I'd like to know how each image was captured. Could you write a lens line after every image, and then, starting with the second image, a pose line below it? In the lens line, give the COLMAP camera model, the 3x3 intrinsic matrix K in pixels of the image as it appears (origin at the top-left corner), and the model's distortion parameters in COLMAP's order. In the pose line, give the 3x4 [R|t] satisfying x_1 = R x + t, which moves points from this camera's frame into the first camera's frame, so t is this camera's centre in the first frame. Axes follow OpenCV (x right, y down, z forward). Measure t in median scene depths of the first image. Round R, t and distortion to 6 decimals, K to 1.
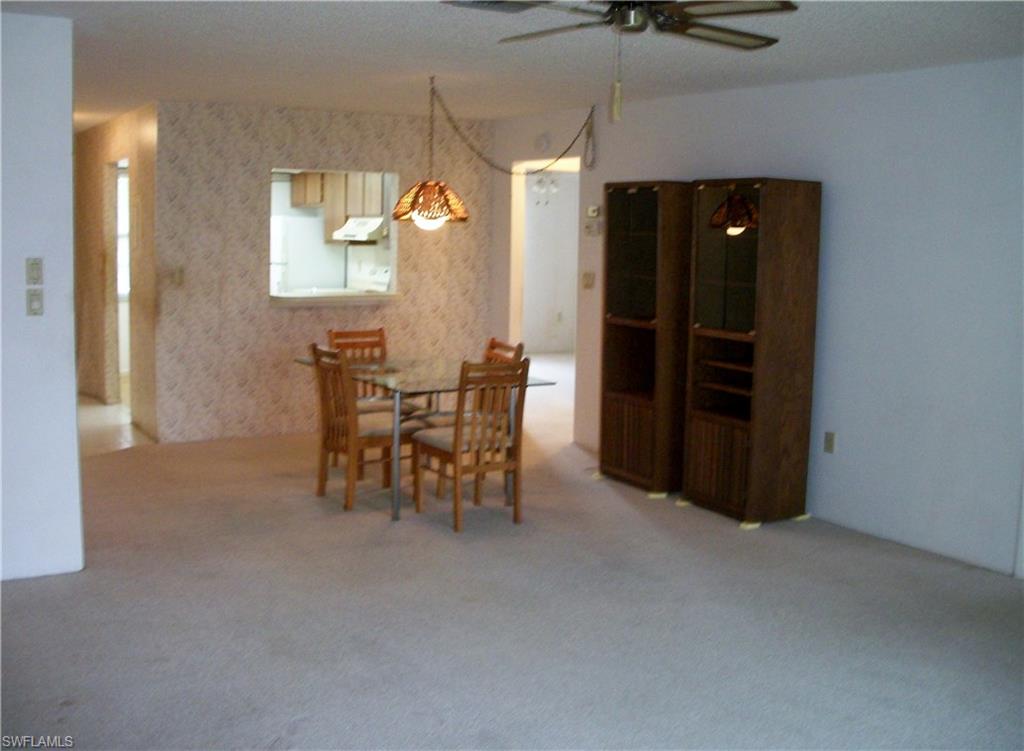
lens RADIAL K [[1101.5, 0, 512.0], [0, 1101.5, 375.5], [0, 0, 1]] dist [0.002623, -0.002306]
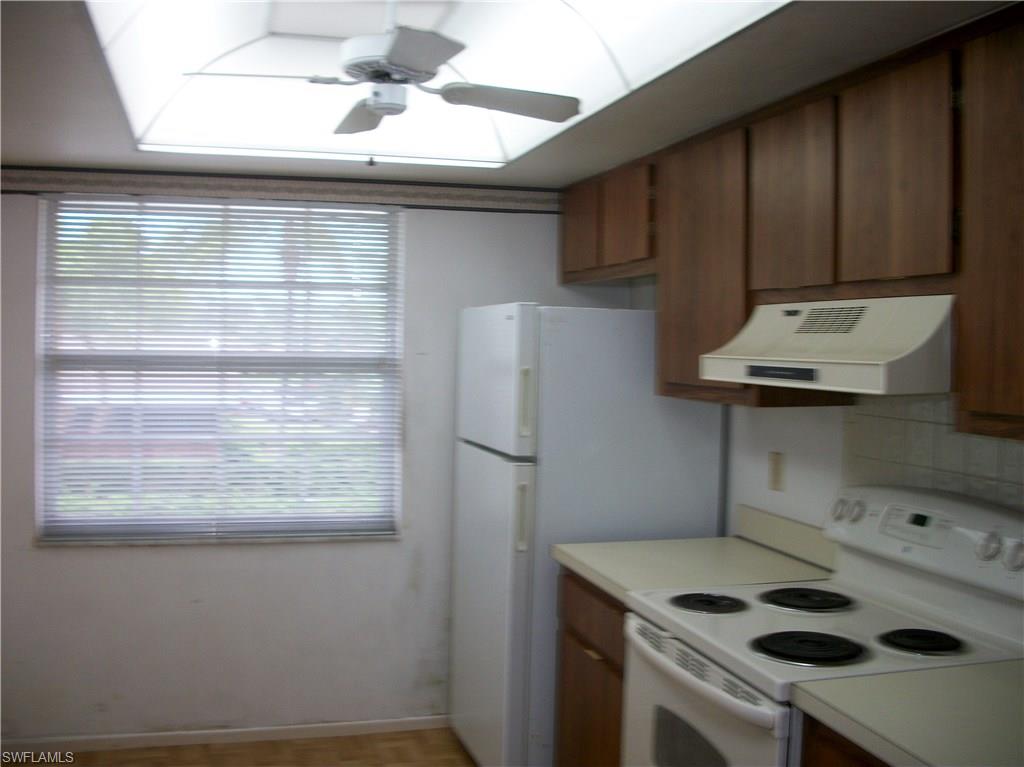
lens RADIAL K [[1076.5, 0, 512.0], [0, 1076.5, 383.5], [0, 0, 1]] dist [-0.204313, 0.210178]
pose [[0.964927, 0.002229, -0.262508, -0.136604], [-0.027378, 0.995366, -0.092184, -0.097151], [0.261086, 0.096138, 0.960516, 0.731756]]
